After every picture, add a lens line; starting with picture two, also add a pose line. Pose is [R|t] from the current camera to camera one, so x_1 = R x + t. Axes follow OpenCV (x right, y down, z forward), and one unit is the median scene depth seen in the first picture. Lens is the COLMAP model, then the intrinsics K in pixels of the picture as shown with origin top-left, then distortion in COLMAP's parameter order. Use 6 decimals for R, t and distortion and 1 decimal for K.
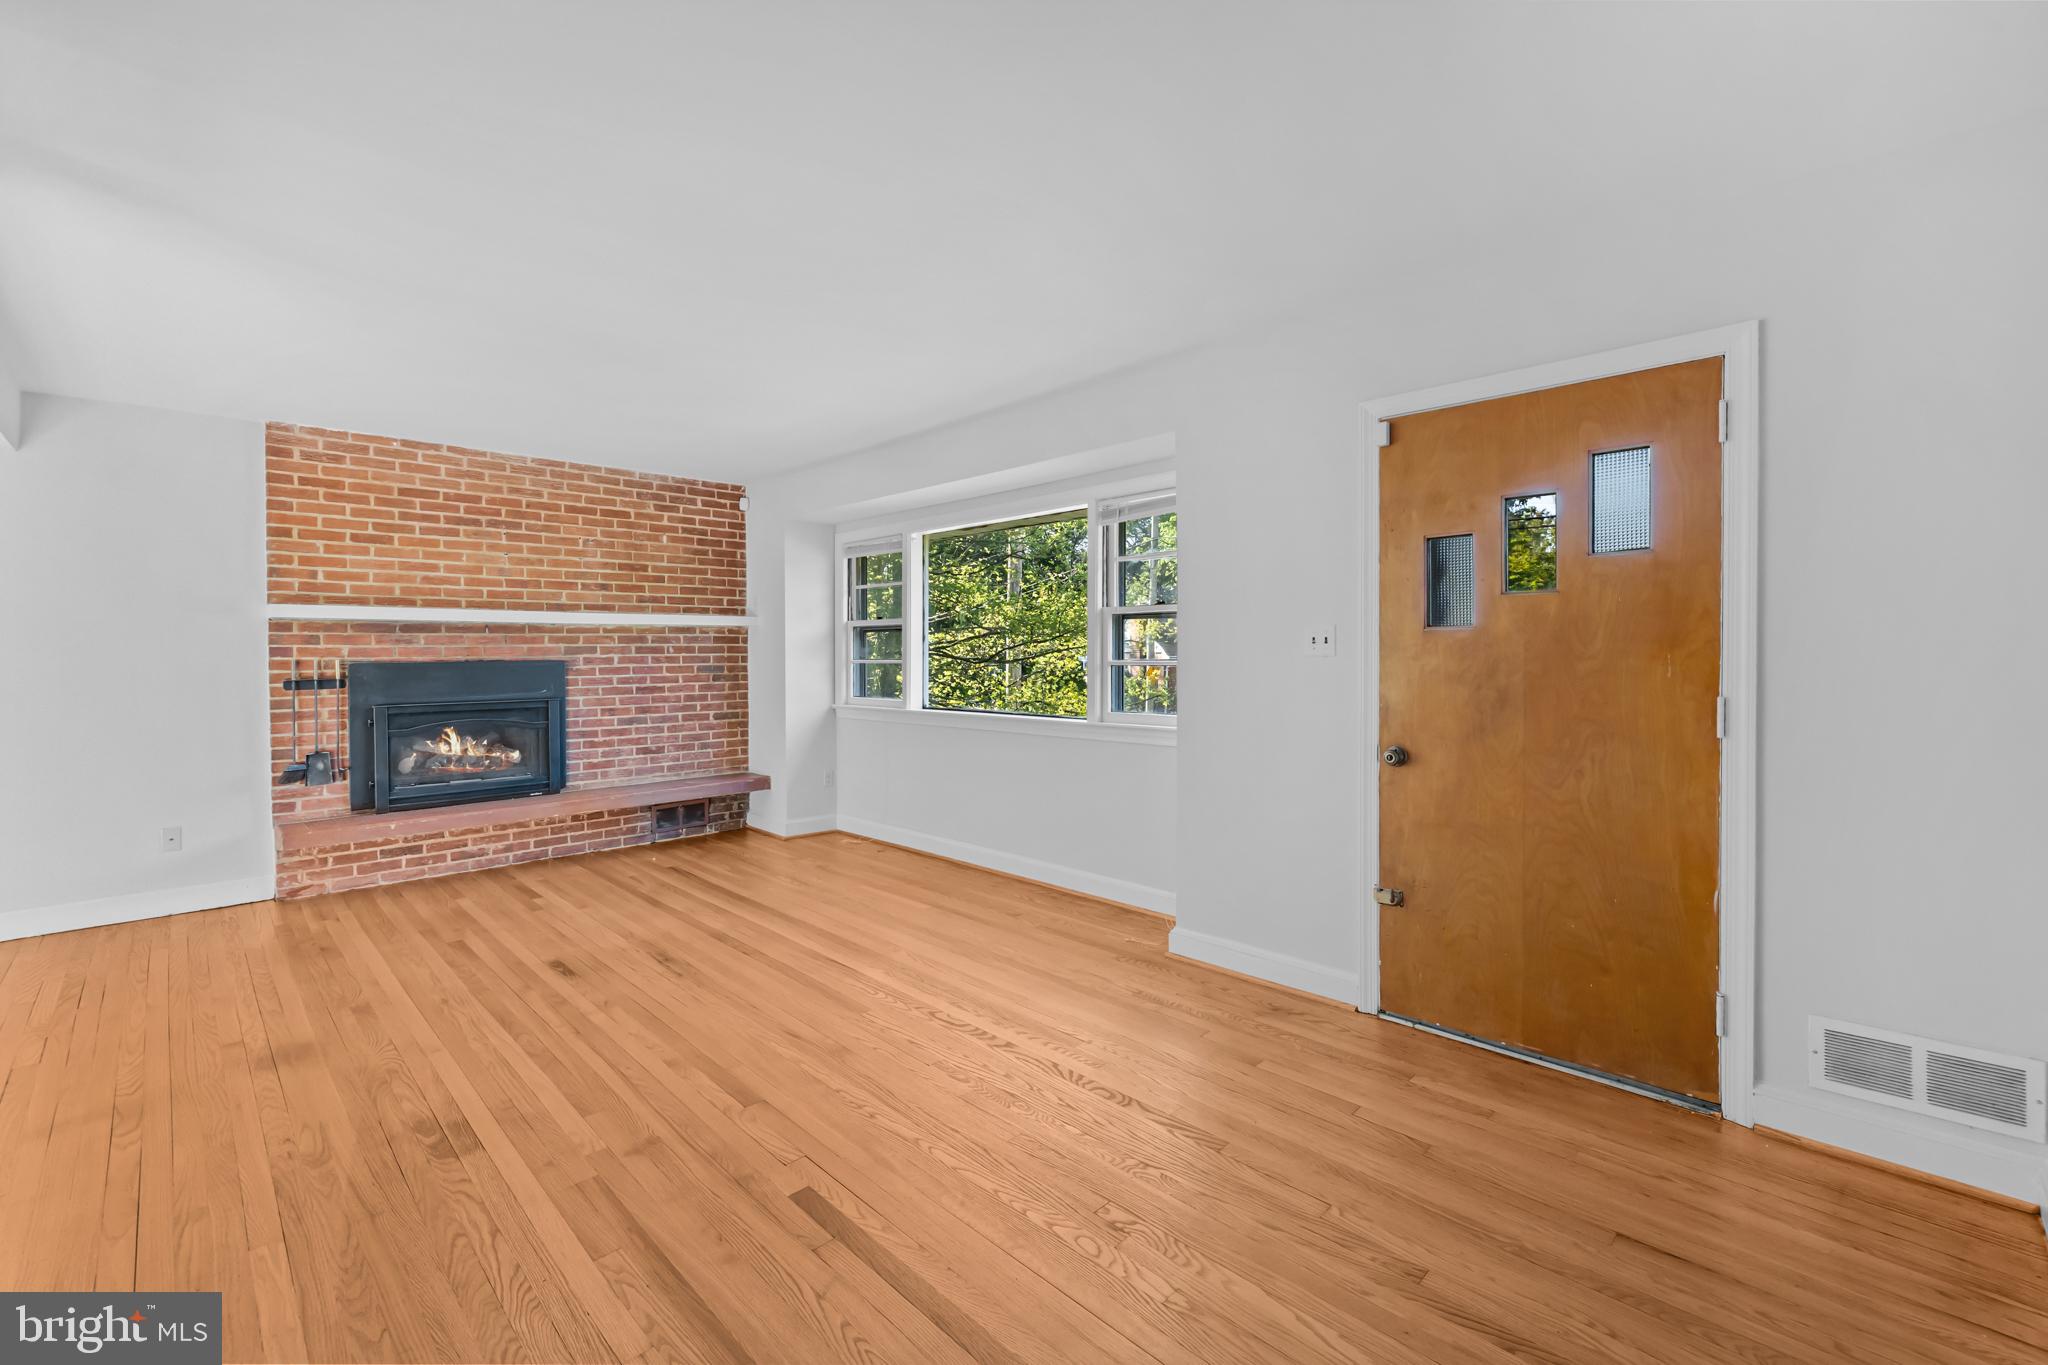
lens RADIAL K [[887.9, 0, 1033.7], [0, 887.9, 670.3], [0, 0, 1]] dist [0.000599, 0.001599]
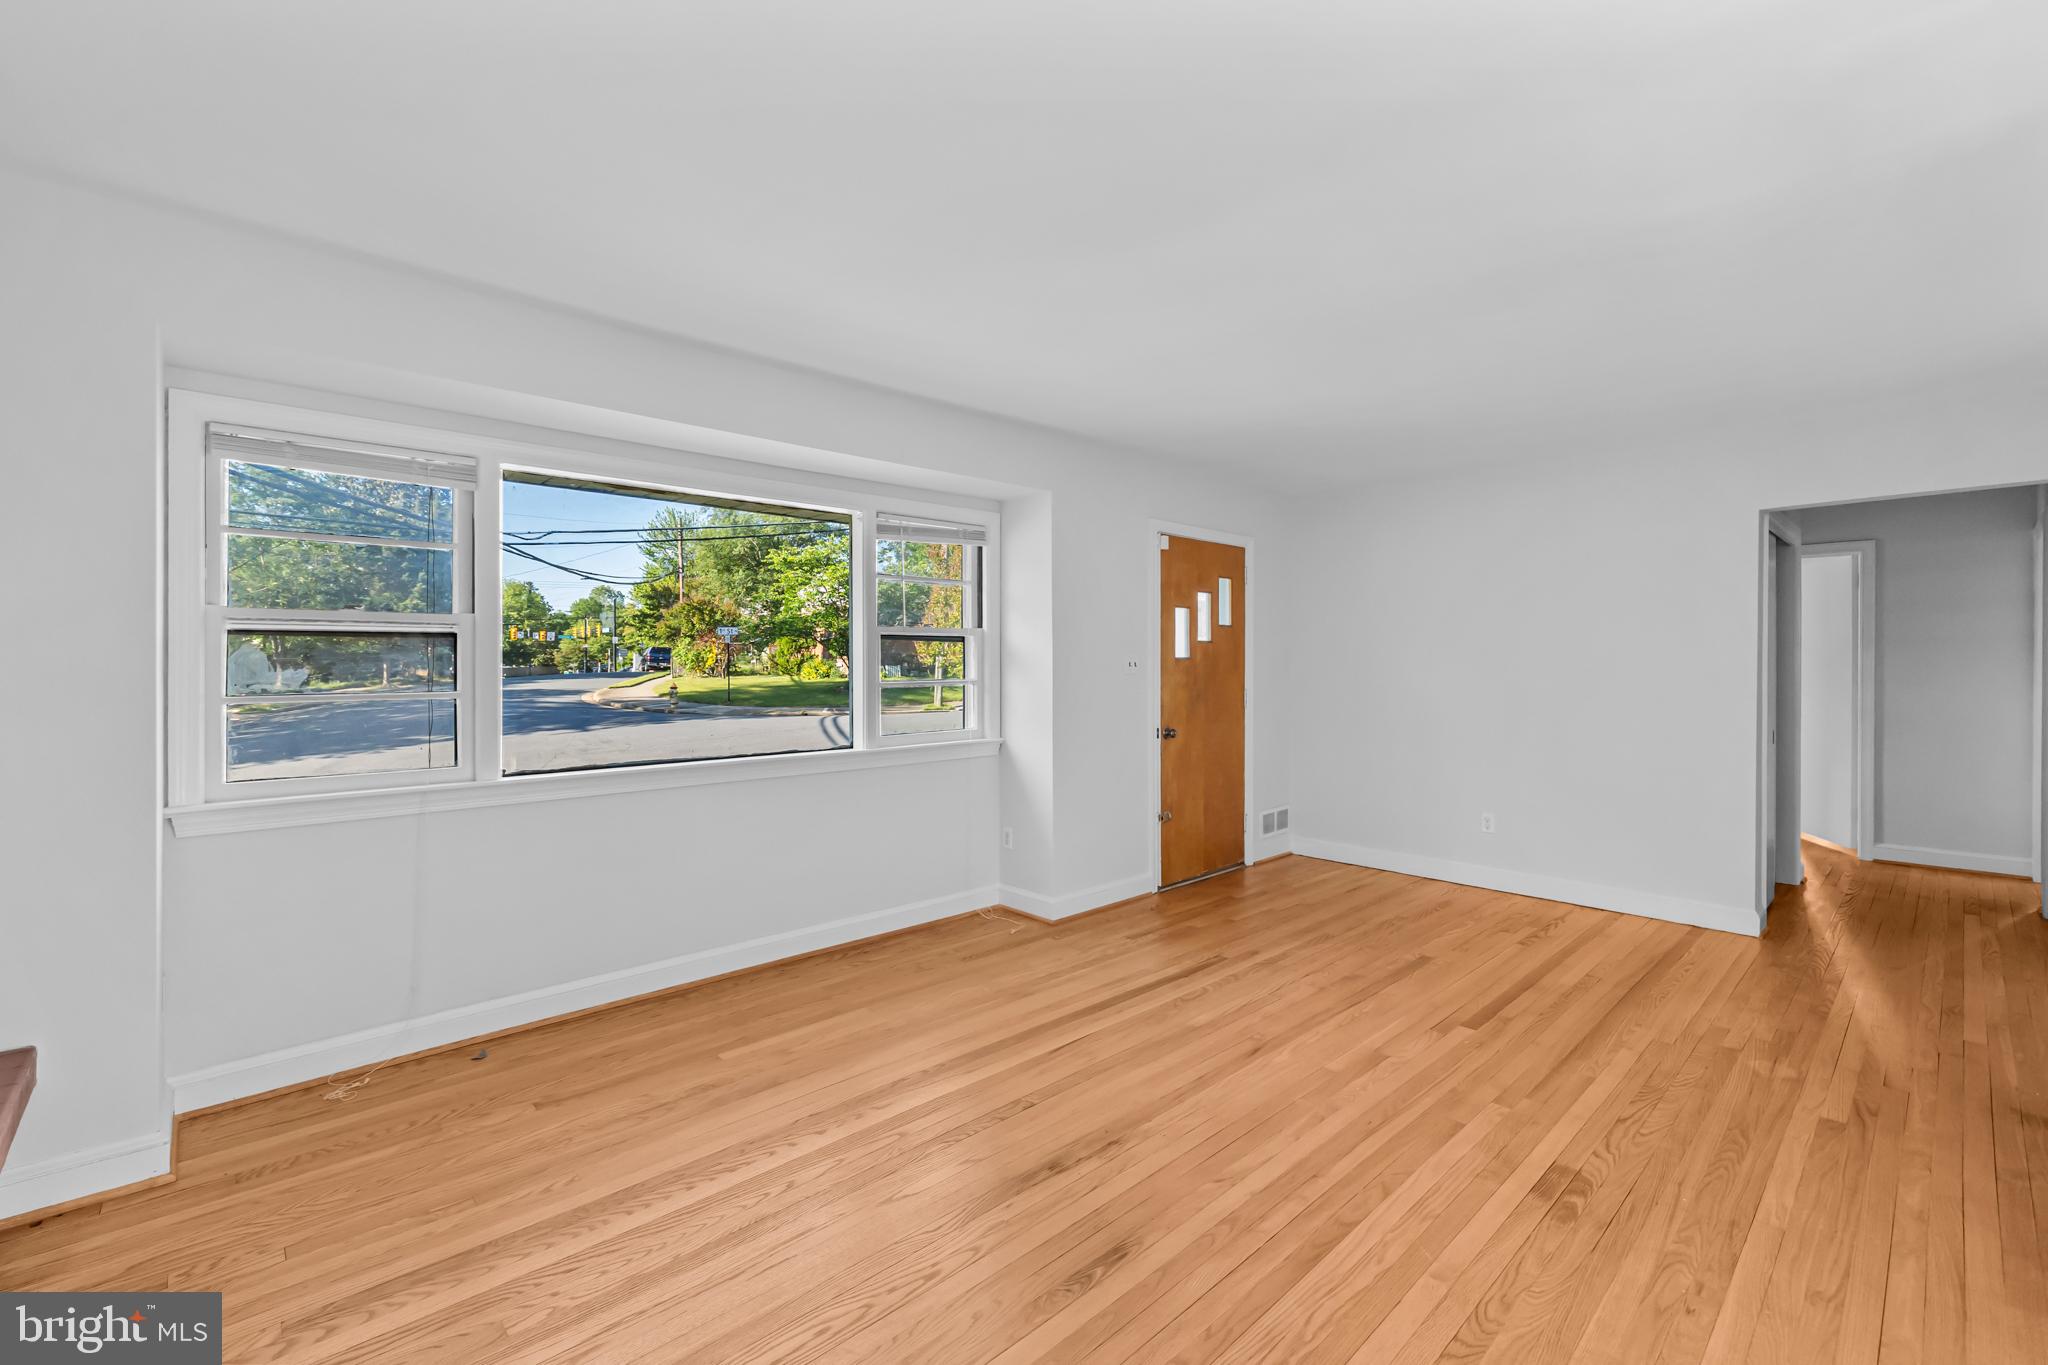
lens RADIAL K [[887.9, 0, 1030.1], [0, 887.9, 673.6], [0, 0, 1]] dist [0.000599, 0.001599]
pose [[0.005804, -0.008183, 0.999950, -1.357214], [0.020547, 0.999756, 0.008062, -0.037565], [-0.999772, 0.020499, 0.005971, 1.311244]]
